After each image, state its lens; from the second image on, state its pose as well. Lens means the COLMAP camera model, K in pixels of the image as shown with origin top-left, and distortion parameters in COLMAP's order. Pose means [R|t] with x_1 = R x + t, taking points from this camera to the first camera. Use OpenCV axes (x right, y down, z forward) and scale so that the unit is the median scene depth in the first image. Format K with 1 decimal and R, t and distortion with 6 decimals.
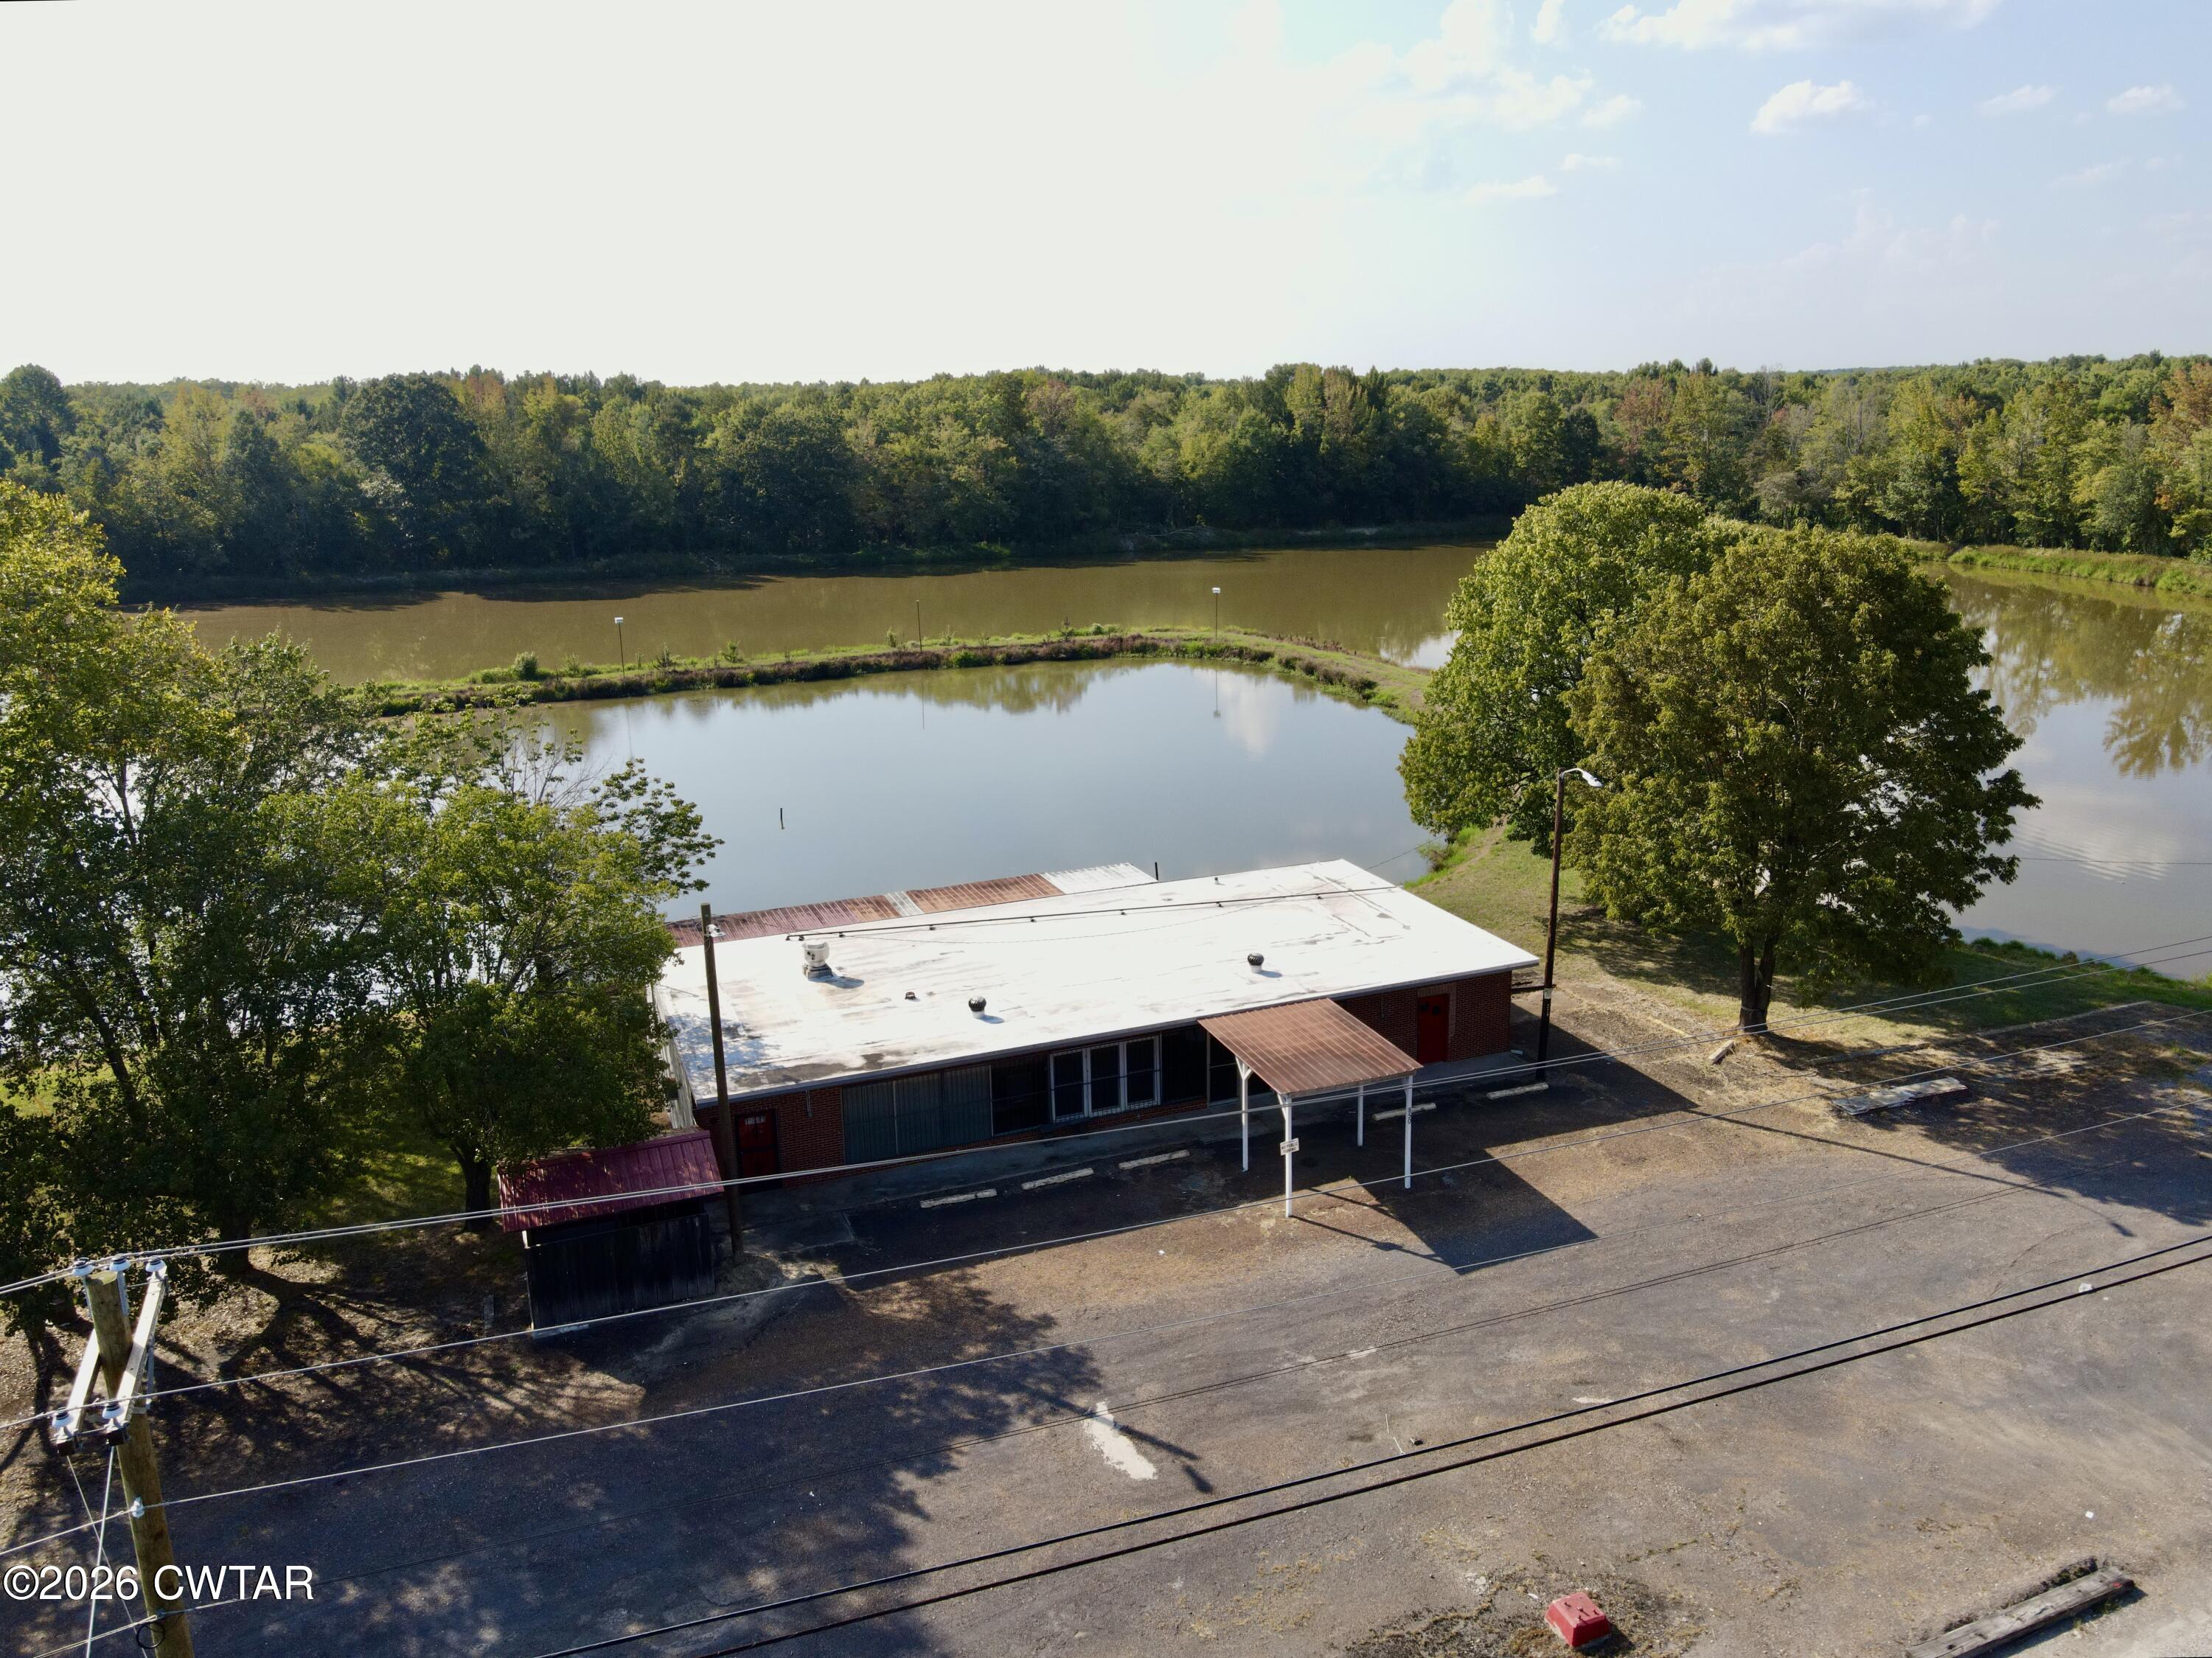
lens RADIAL K [[1610.0, 0, 1106.0], [0, 1610.0, 829.0], [0, 0, 1]] dist [0.006443, 0.004454]
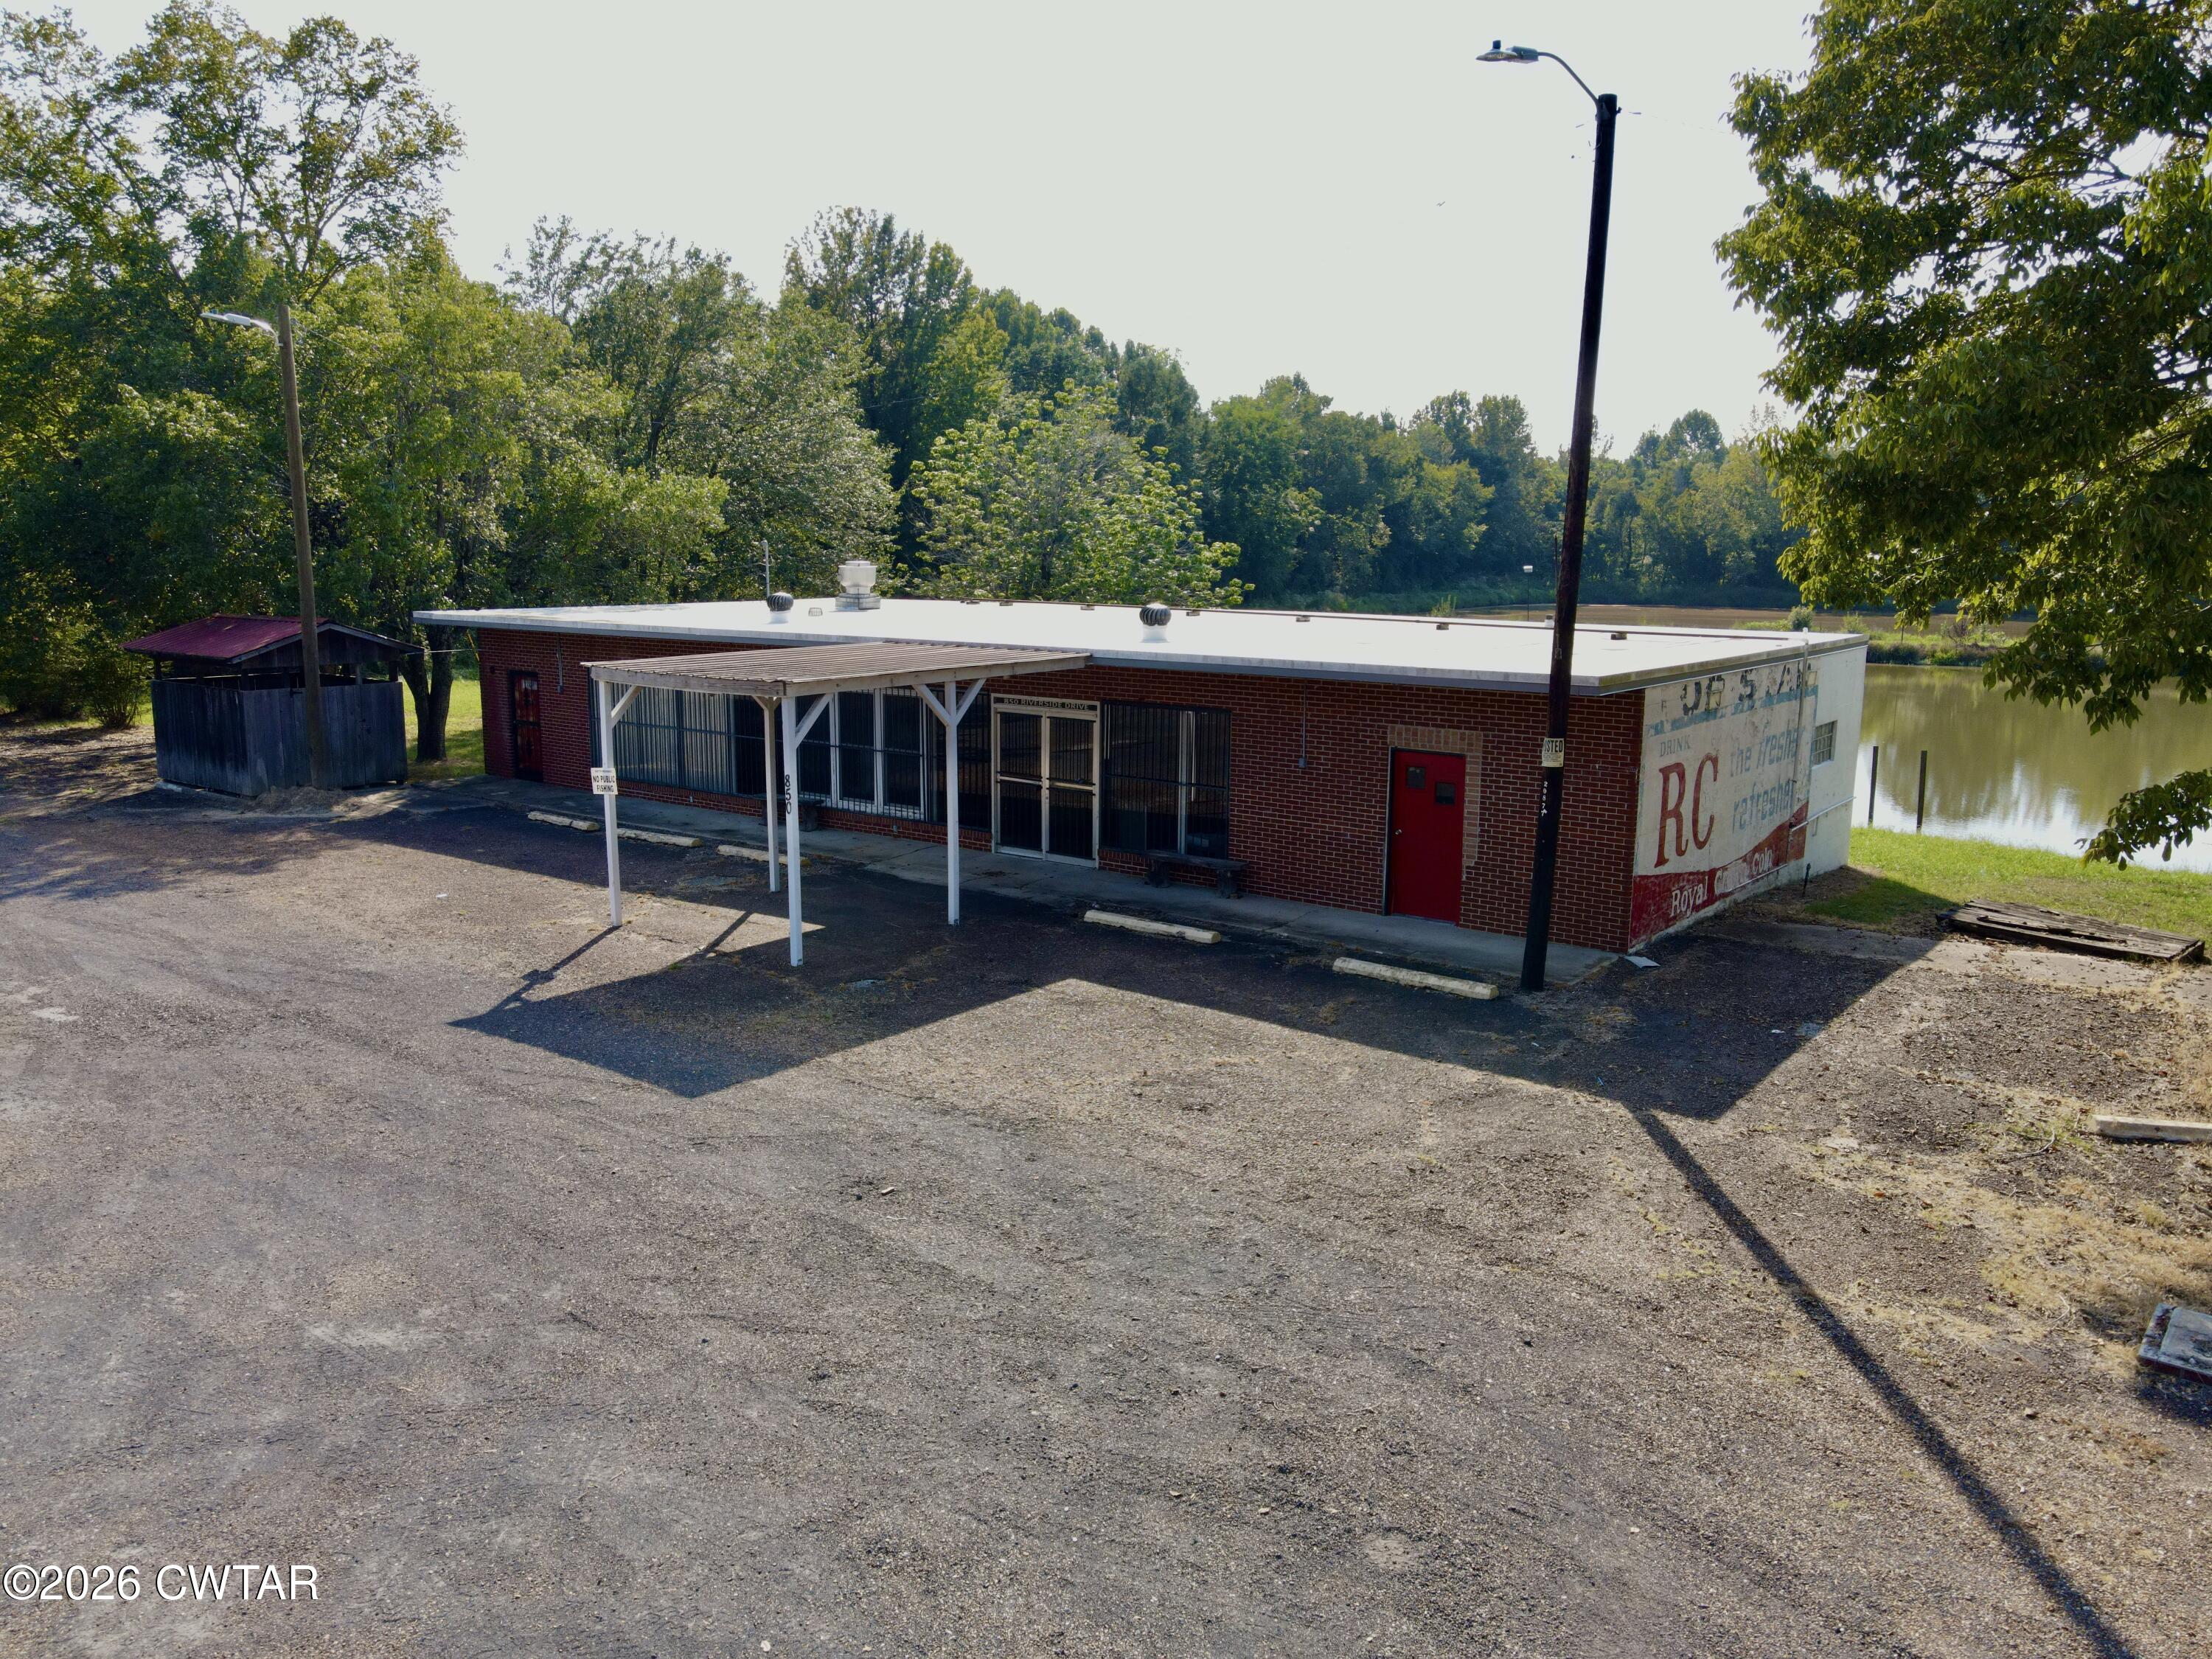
lens RADIAL K [[1610.1, 0, 1106.0], [0, 1610.1, 829.5], [0, 0, 1]] dist [0.006443, 0.004454]
pose [[0.502336, 0.166061, -0.848577, 0.215752], [-0.230171, 0.971657, 0.053891, 0.048496], [0.833475, 0.168246, 0.526321, 0.284272]]
